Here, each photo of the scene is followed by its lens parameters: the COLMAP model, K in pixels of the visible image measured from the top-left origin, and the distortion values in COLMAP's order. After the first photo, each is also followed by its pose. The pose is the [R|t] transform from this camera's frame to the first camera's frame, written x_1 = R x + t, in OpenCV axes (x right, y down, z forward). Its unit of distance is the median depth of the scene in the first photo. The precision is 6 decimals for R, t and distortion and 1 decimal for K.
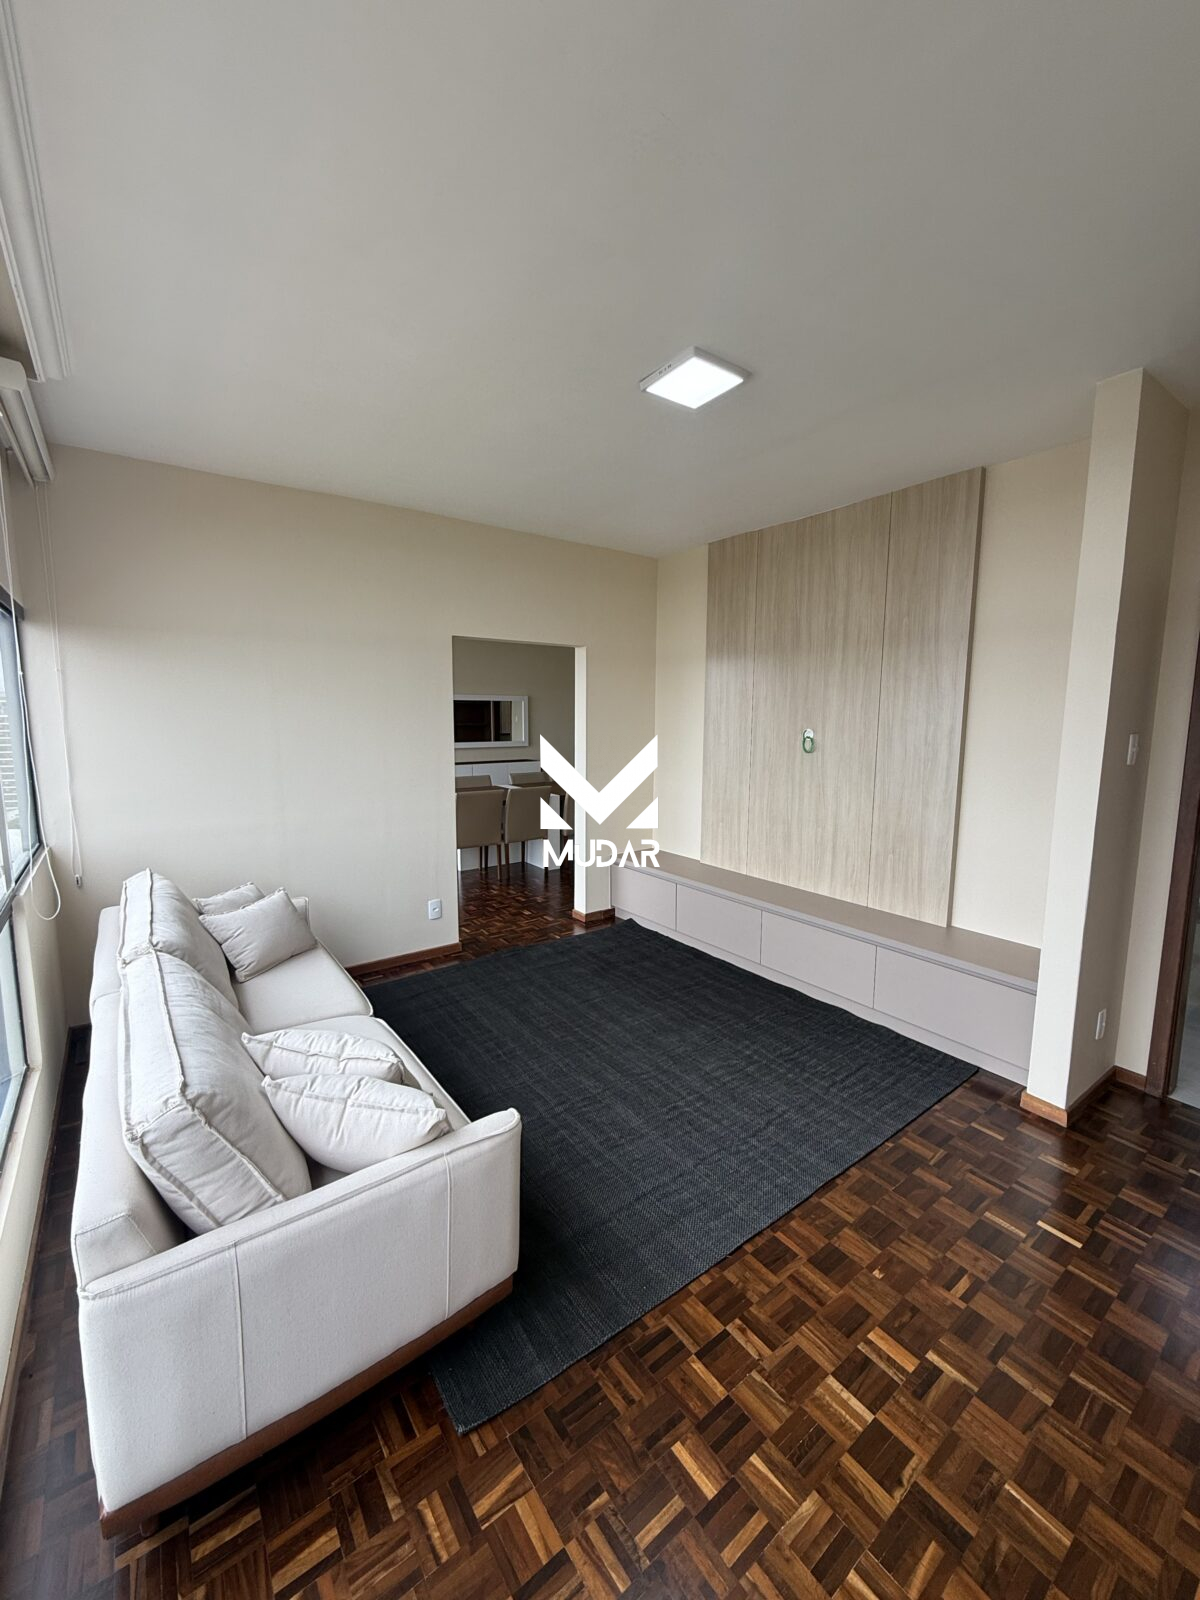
lens RADIAL K [[638.8, 0, 598.4], [0, 638.8, 796.1], [0, 0, 1]] dist [-0.000207, 0.001265]
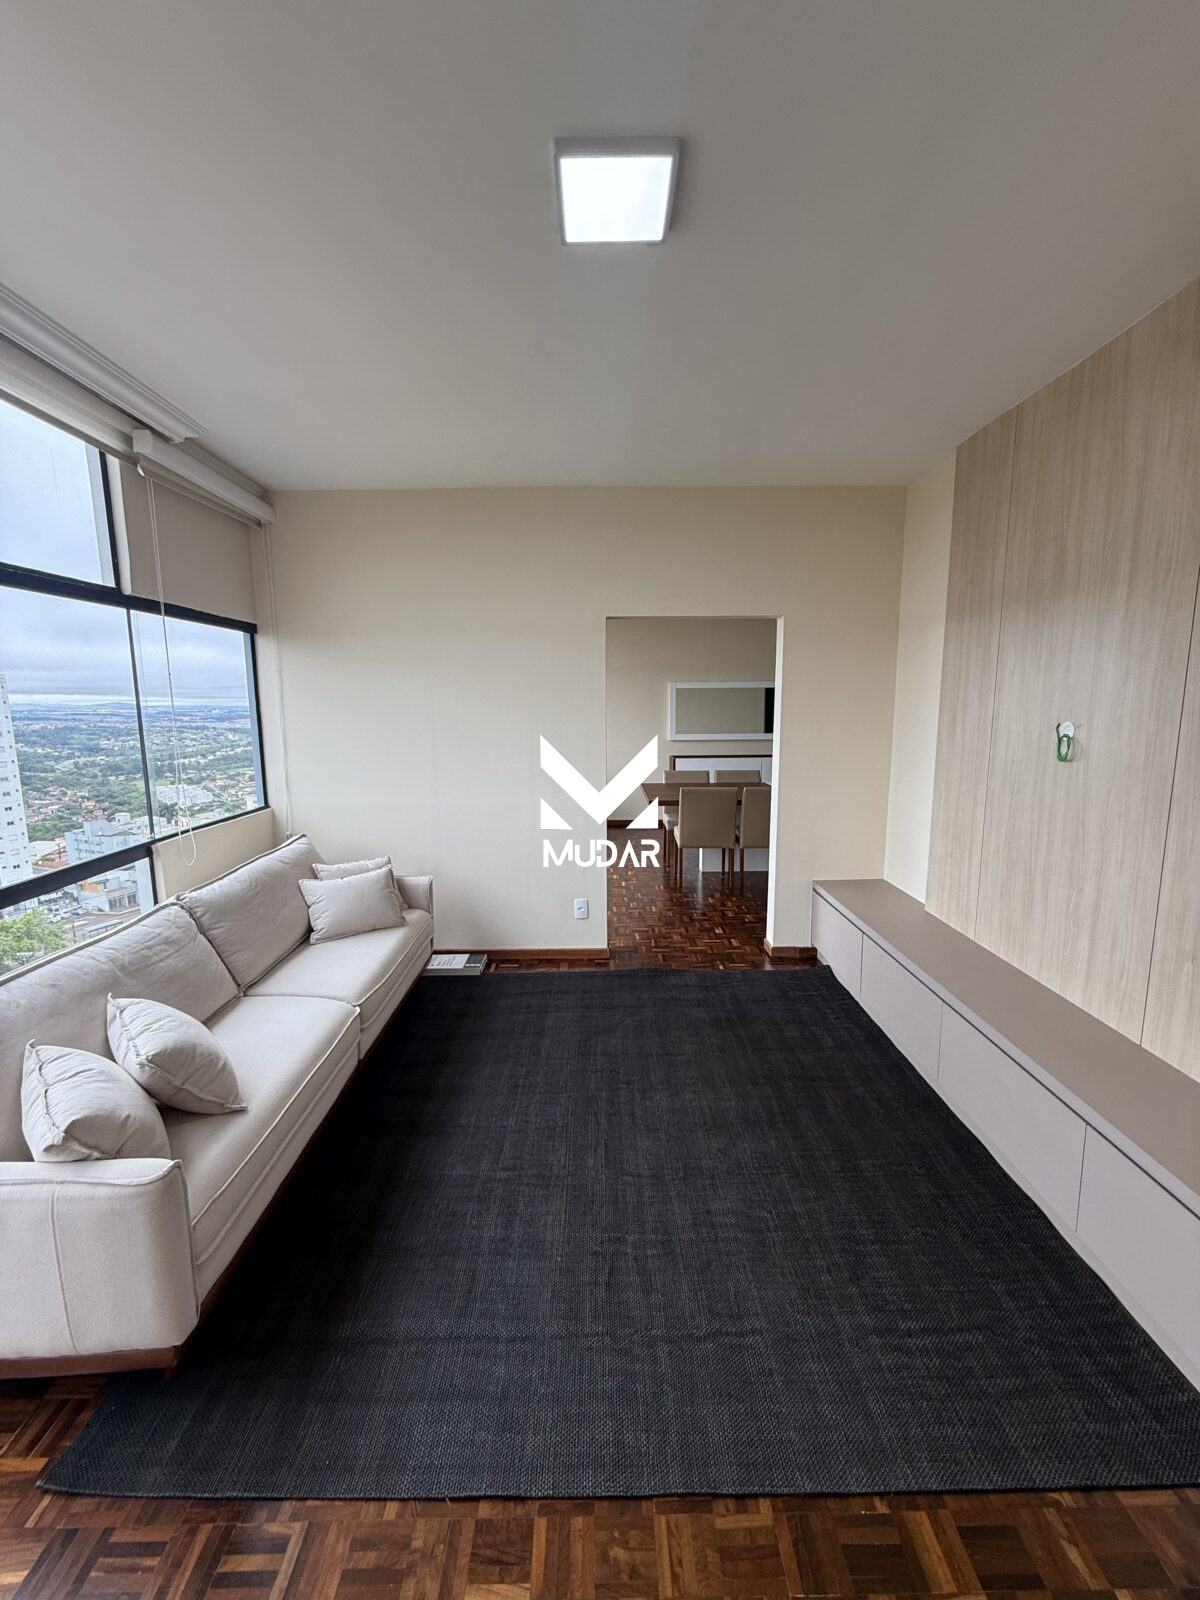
lens RADIAL K [[638.8, 0, 598.2], [0, 638.8, 794.2], [0, 0, 1]] dist [-0.000207, 0.001265]
pose [[0.807475, 0.074391, -0.585192, 0.329055], [-0.066178, 0.997178, 0.035449, -0.029724], [0.586178, 0.010102, 0.810120, 0.262067]]
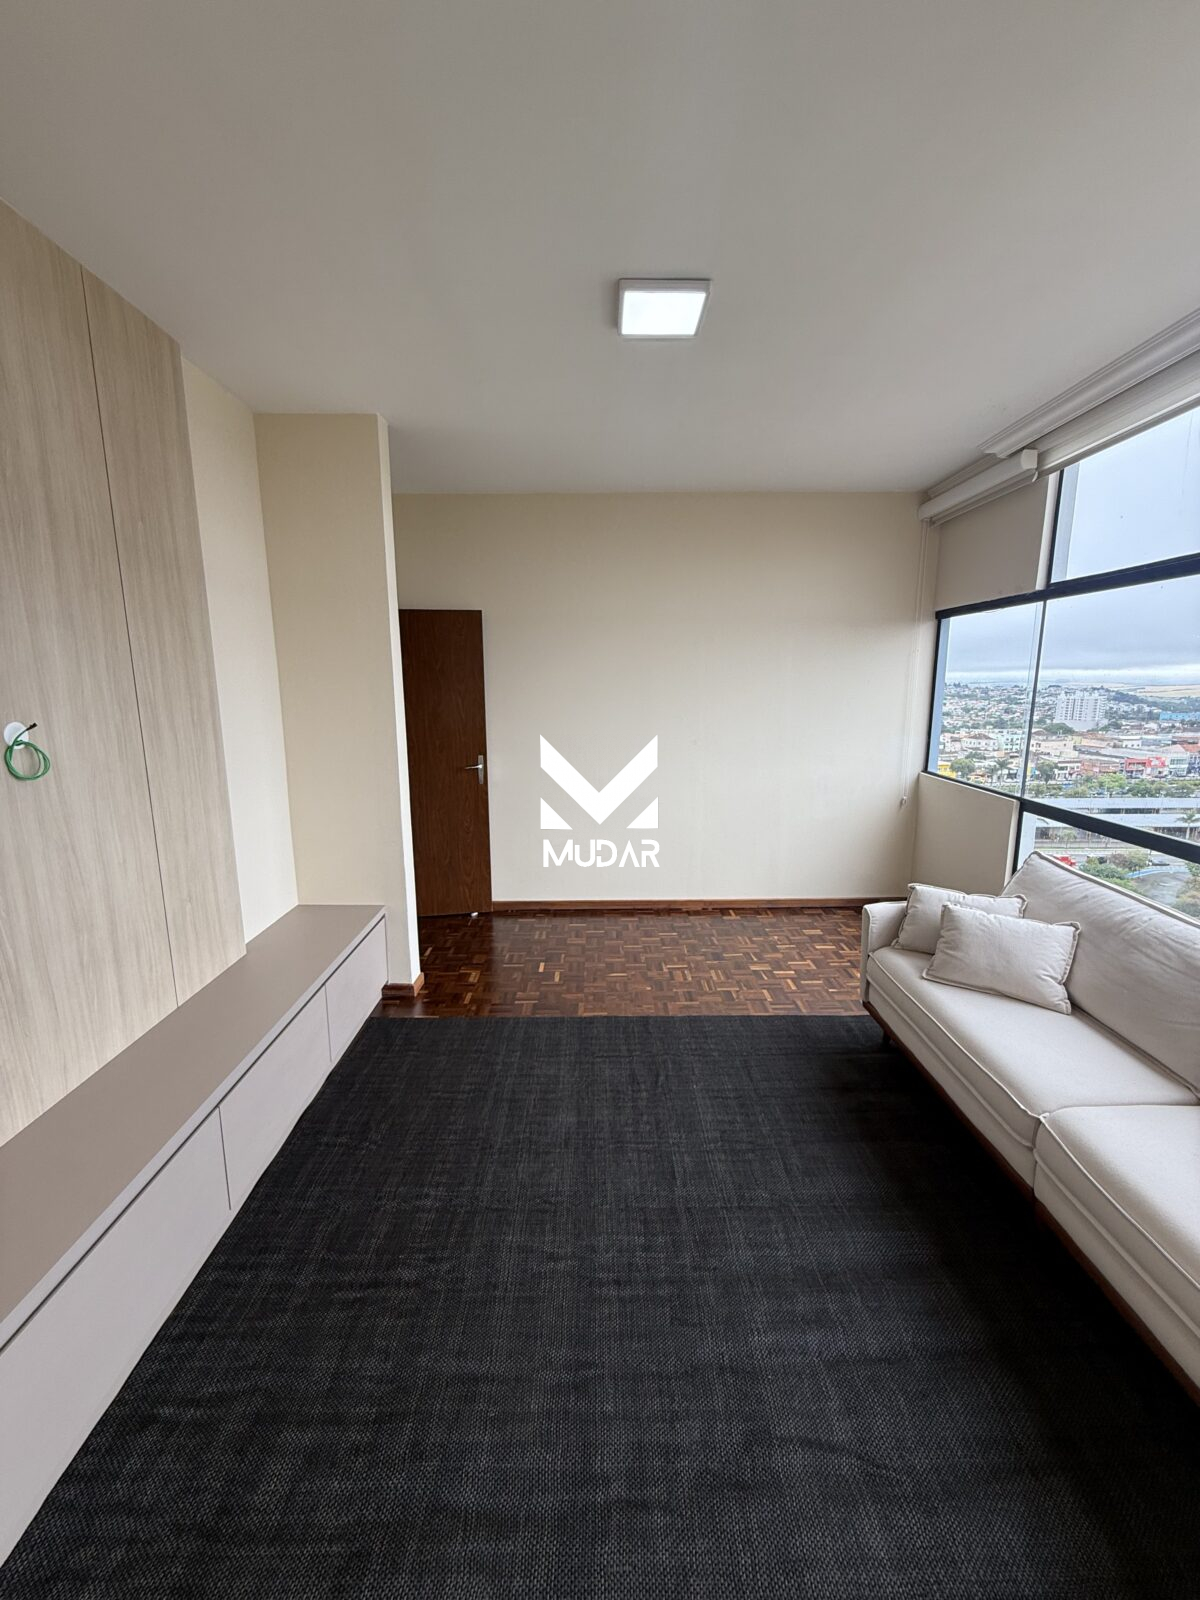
lens RADIAL K [[638.8, 0, 594.0], [0, 638.8, 798.5], [0, 0, 1]] dist [-0.000207, 0.001265]
pose [[-0.807169, -0.103541, 0.581170, -0.210670], [0.081852, 0.955357, 0.283888, -0.143899], [-0.584619, 0.276716, -0.762659, 1.106781]]
